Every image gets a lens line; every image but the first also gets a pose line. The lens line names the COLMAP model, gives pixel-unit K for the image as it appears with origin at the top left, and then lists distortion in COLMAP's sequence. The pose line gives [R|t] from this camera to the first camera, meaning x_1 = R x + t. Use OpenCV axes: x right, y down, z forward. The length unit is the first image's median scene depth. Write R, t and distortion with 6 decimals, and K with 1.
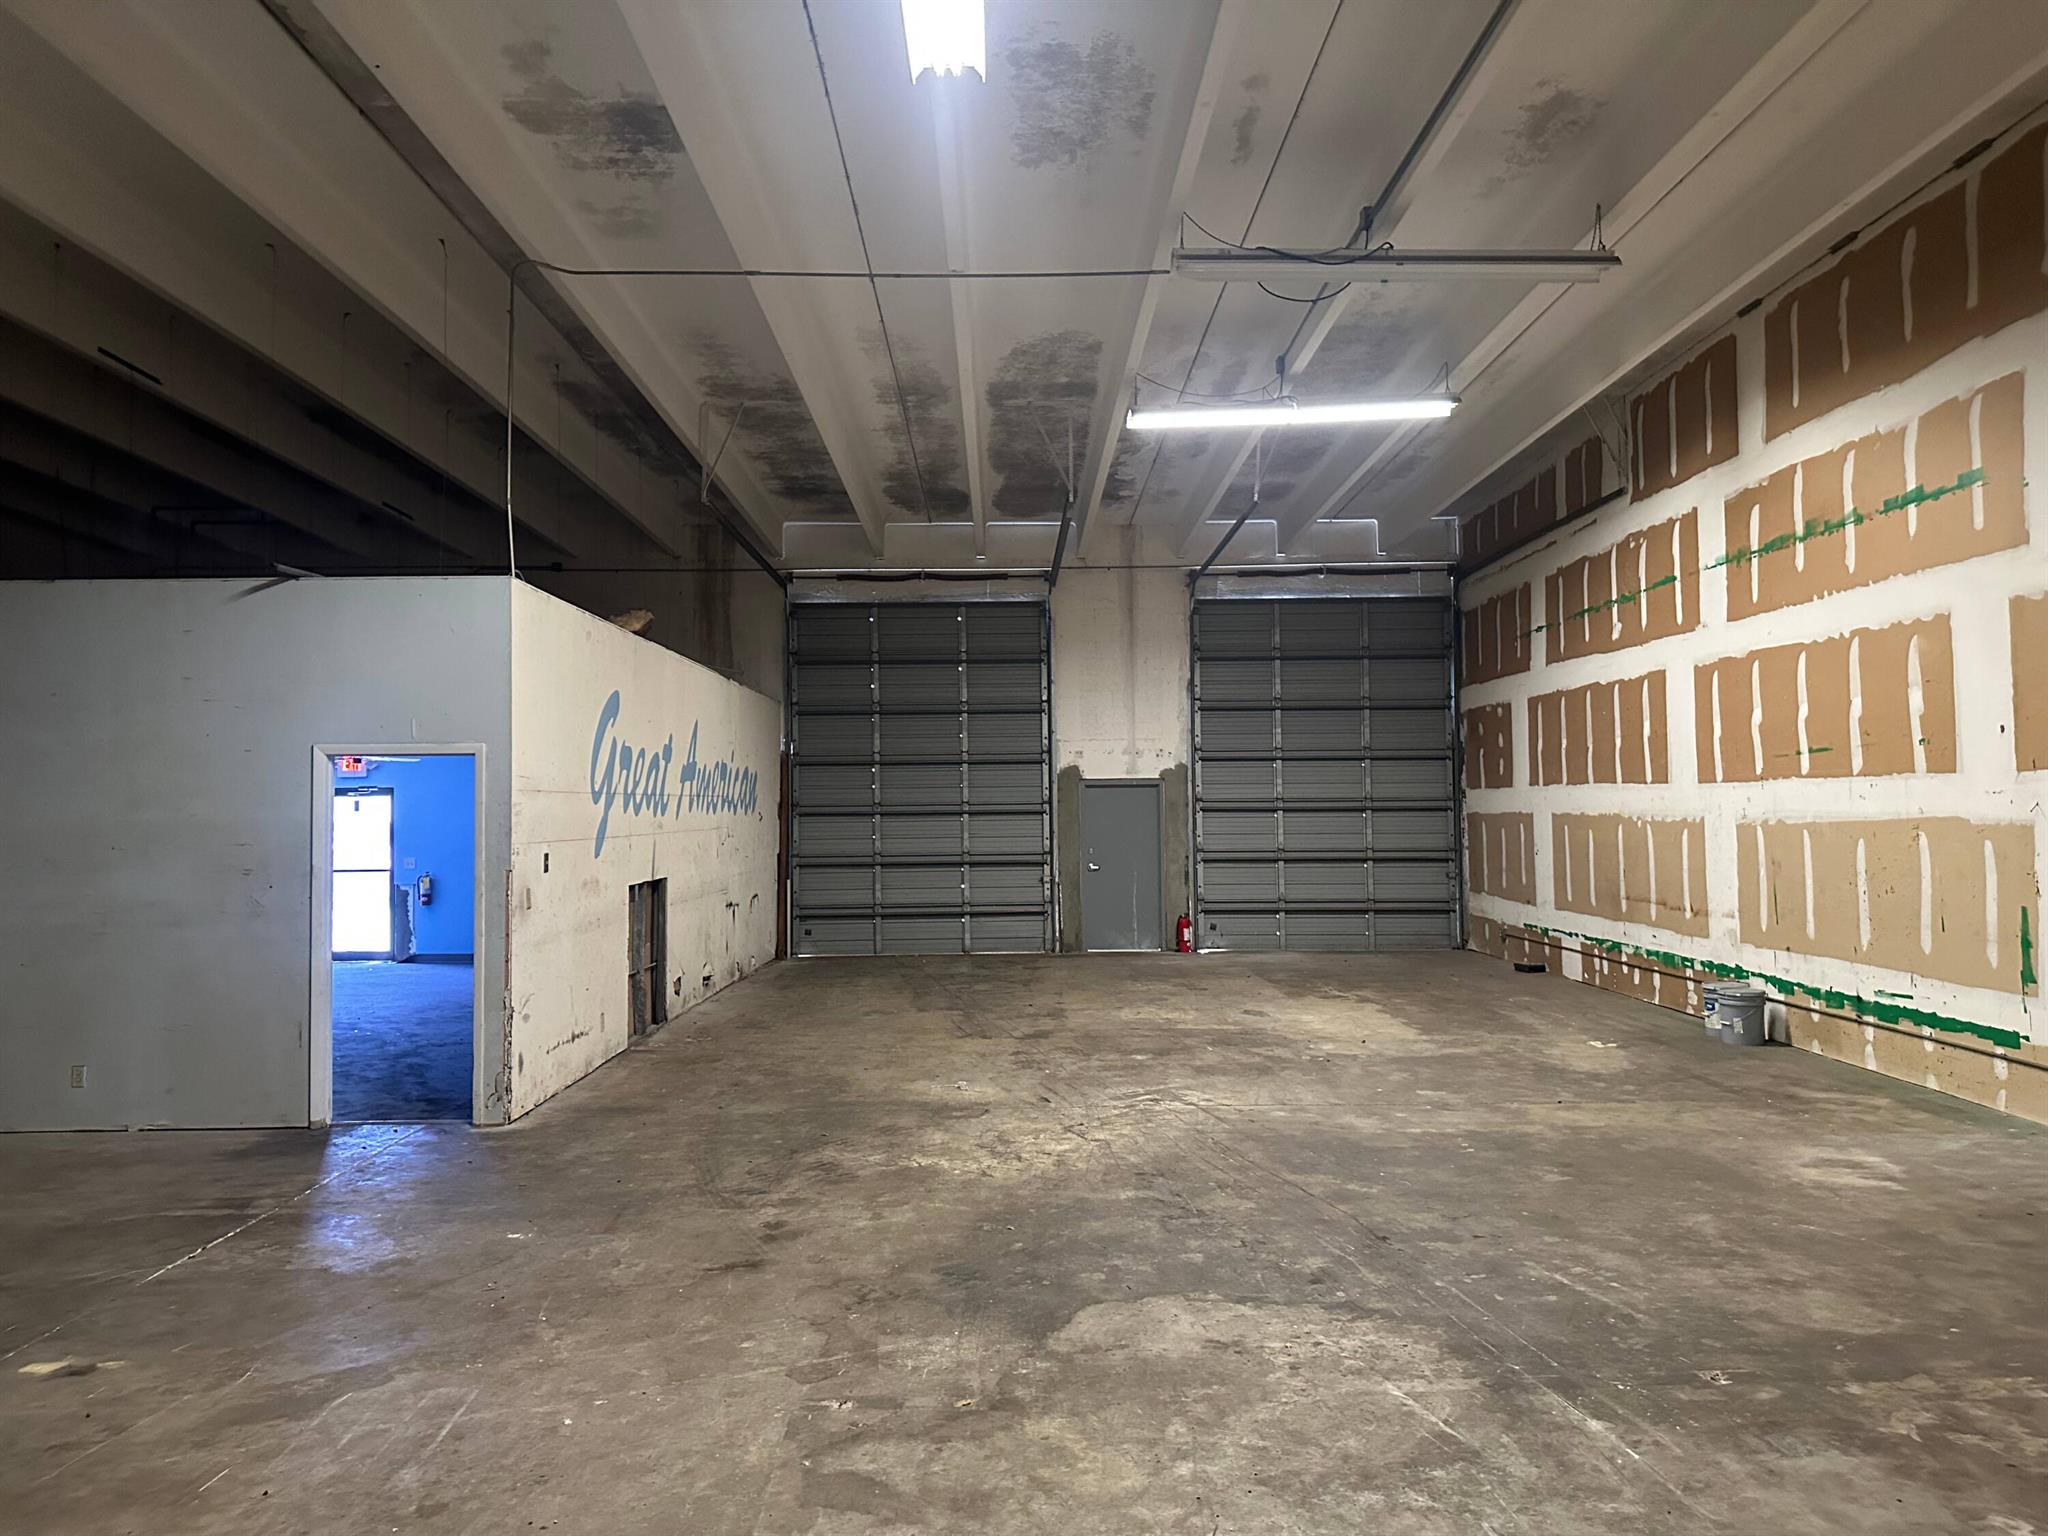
lens RADIAL K [[1437.1, 0, 1032.7], [0, 1437.1, 766.0], [0, 0, 1]] dist [0.096956, -0.145065]
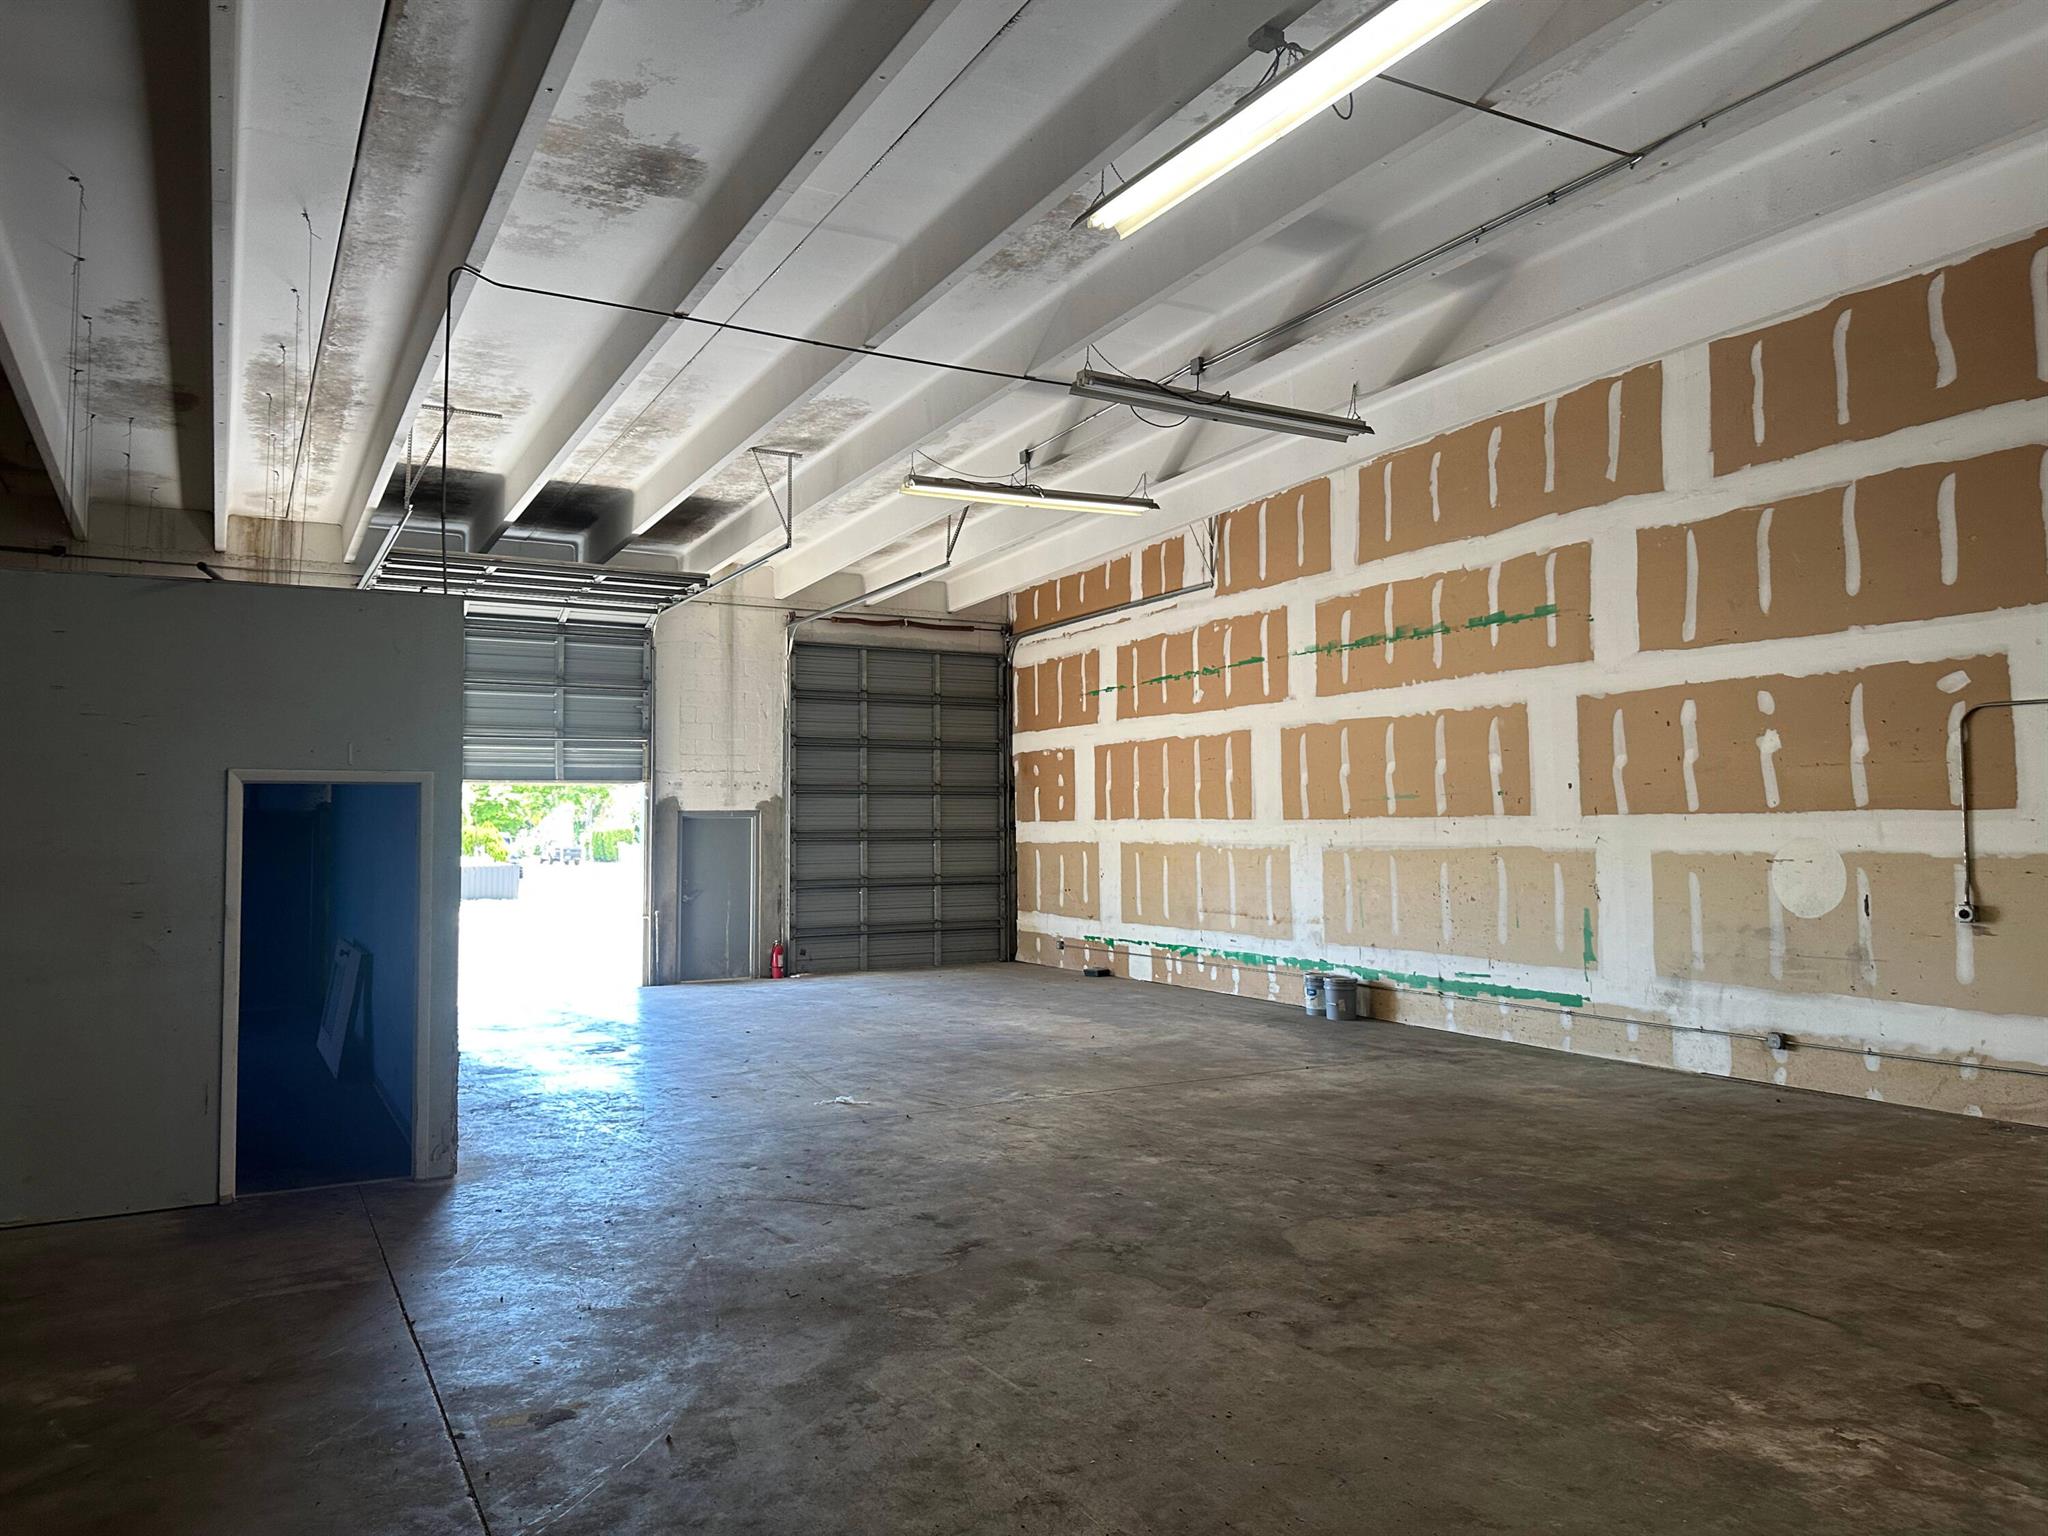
lens RADIAL K [[1440.3, 0, 1044.2], [0, 1440.3, 762.2], [0, 0, 1]] dist [0.007579, -0.003105]
pose [[0.877601, 0.025889, 0.478692, -0.393204], [-0.014449, 0.999516, -0.027567, -0.001478], [-0.479174, 0.017276, 0.877550, -0.007788]]
